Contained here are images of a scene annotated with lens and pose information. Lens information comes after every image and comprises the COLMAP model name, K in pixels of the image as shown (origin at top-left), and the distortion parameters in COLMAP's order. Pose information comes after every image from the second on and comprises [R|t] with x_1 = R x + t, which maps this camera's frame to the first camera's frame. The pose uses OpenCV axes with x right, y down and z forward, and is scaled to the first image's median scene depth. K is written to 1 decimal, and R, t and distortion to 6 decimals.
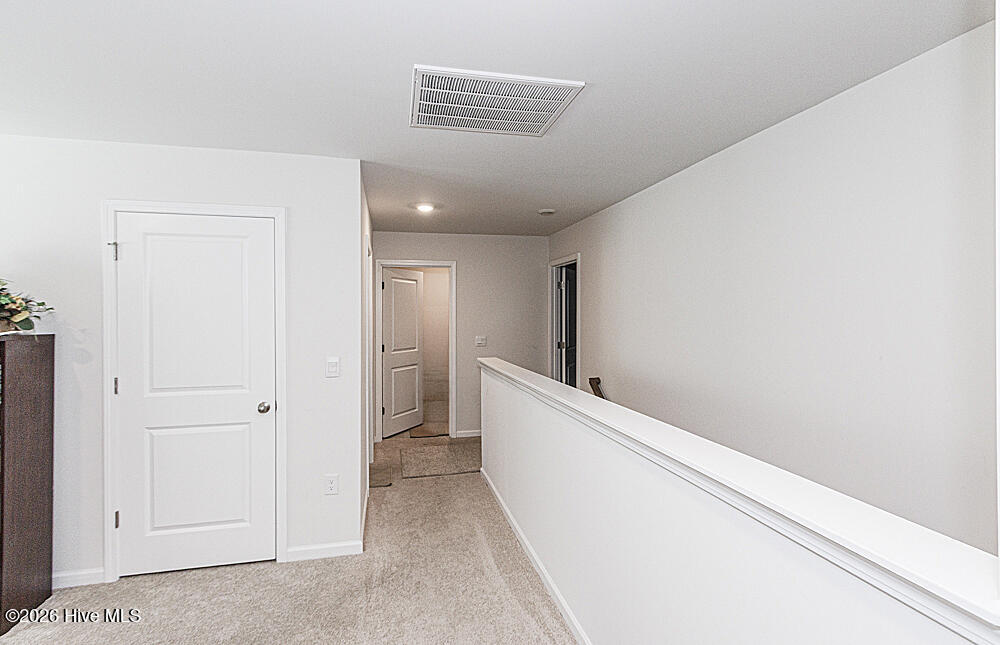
lens RADIAL K [[458.7, 0, 497.1], [0, 458.7, 314.4], [0, 0, 1]] dist [0.010154, -0.003227]
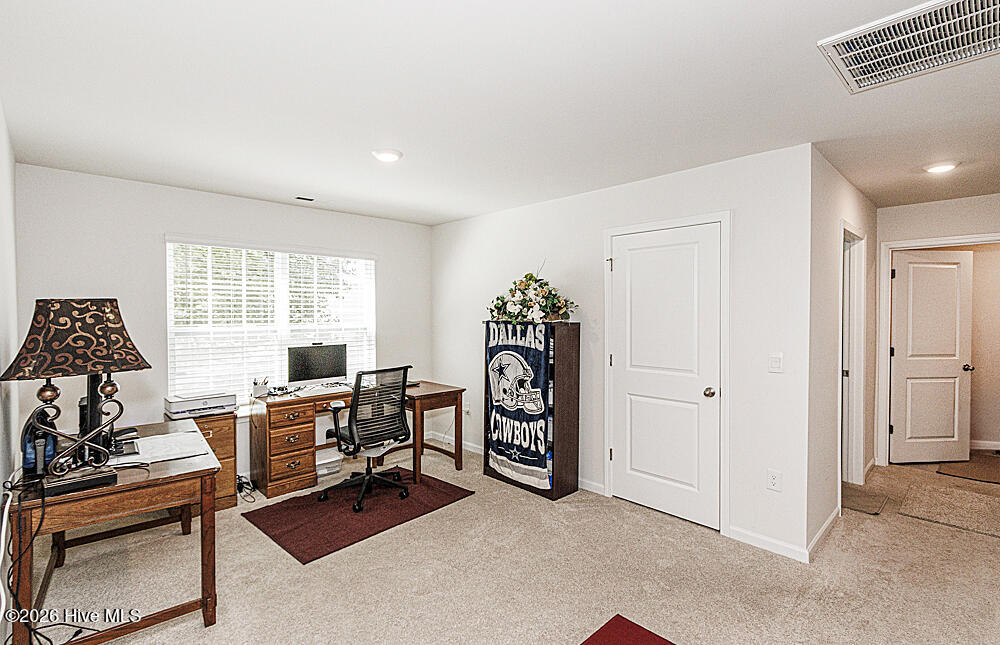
lens RADIAL K [[458.7, 0, 497.7], [0, 458.7, 319.8], [0, 0, 1]] dist [0.010154, -0.003227]
pose [[0.526213, 0.018972, -0.850141, 0.172011], [-0.000710, 0.999761, 0.021872, 0.000427], [0.850352, -0.010906, 0.526101, -0.031321]]
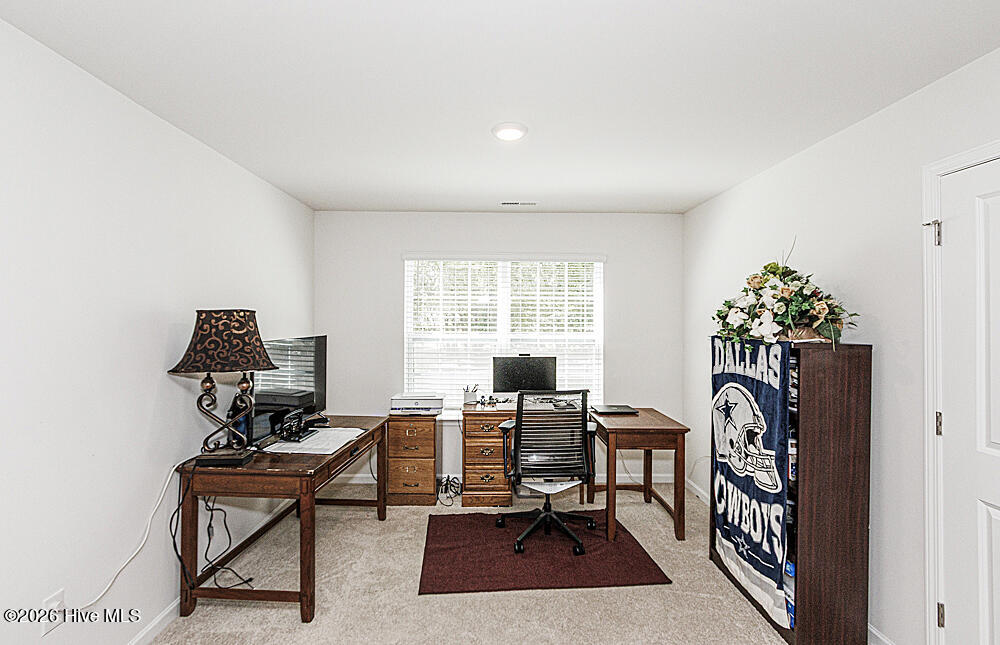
lens RADIAL K [[458.7, 0, 499.6], [0, 458.7, 315.9], [0, 0, 1]] dist [0.010154, -0.003227]
pose [[-0.194455, -0.003036, -0.980907, -0.002594], [-0.004773, 0.999986, -0.002149, -0.004298], [0.980900, 0.004264, -0.194467, 0.442582]]
